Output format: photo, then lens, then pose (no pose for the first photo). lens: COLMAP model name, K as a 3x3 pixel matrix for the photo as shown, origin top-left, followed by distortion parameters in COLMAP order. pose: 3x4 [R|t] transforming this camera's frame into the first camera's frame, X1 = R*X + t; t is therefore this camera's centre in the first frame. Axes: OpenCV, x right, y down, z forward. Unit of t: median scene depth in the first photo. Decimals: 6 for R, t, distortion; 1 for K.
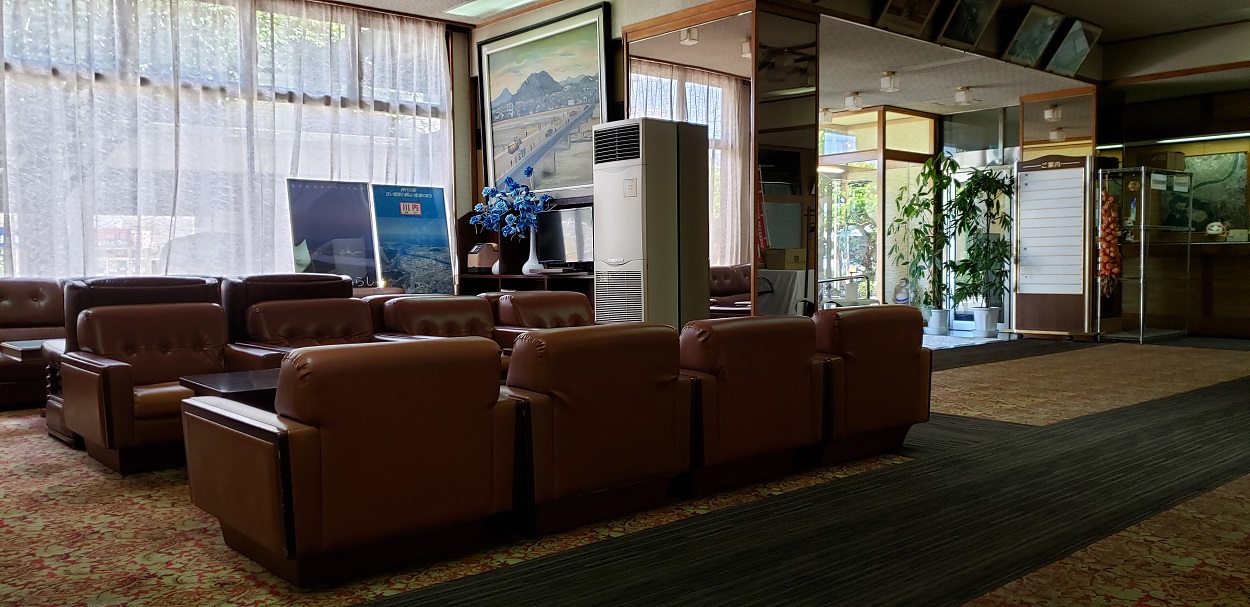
lens RADIAL K [[973.4, 0, 624.8], [0, 973.4, 304.0], [0, 0, 1]] dist [0.006159, 0.005023]
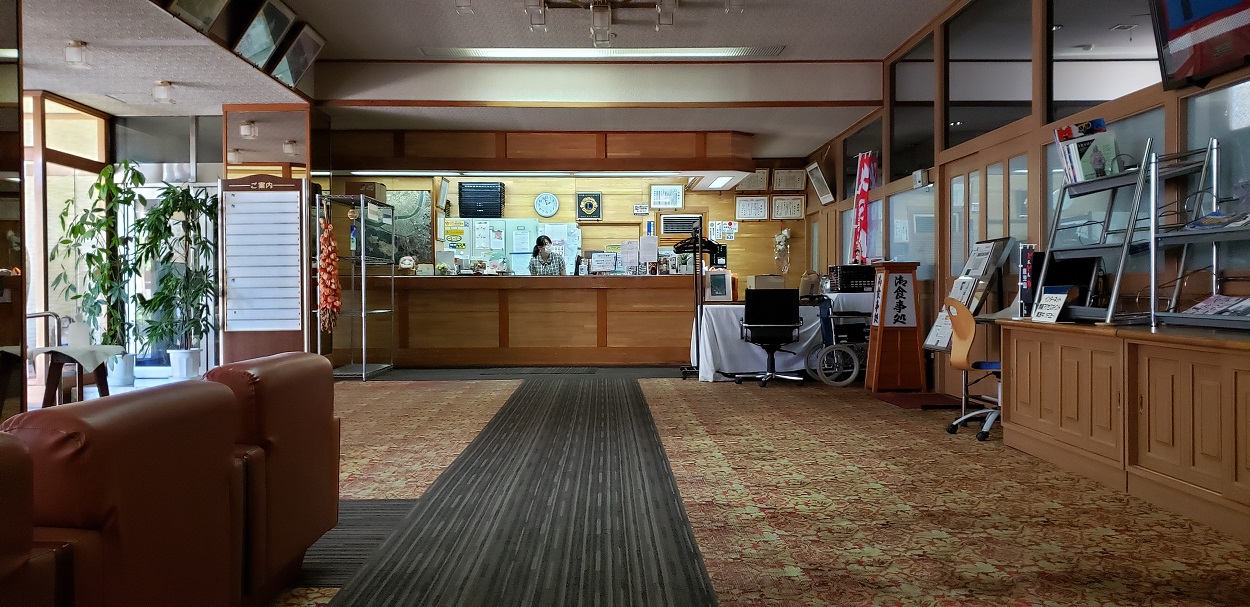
lens RADIAL K [[973.4, 0, 625.4], [0, 973.4, 304.1], [0, 0, 1]] dist [0.006159, 0.005023]
pose [[0.643122, -0.007168, 0.765730, -0.029915], [0.036309, 0.999117, -0.021142, -0.003714], [-0.764902, 0.041400, 0.642815, 0.168604]]
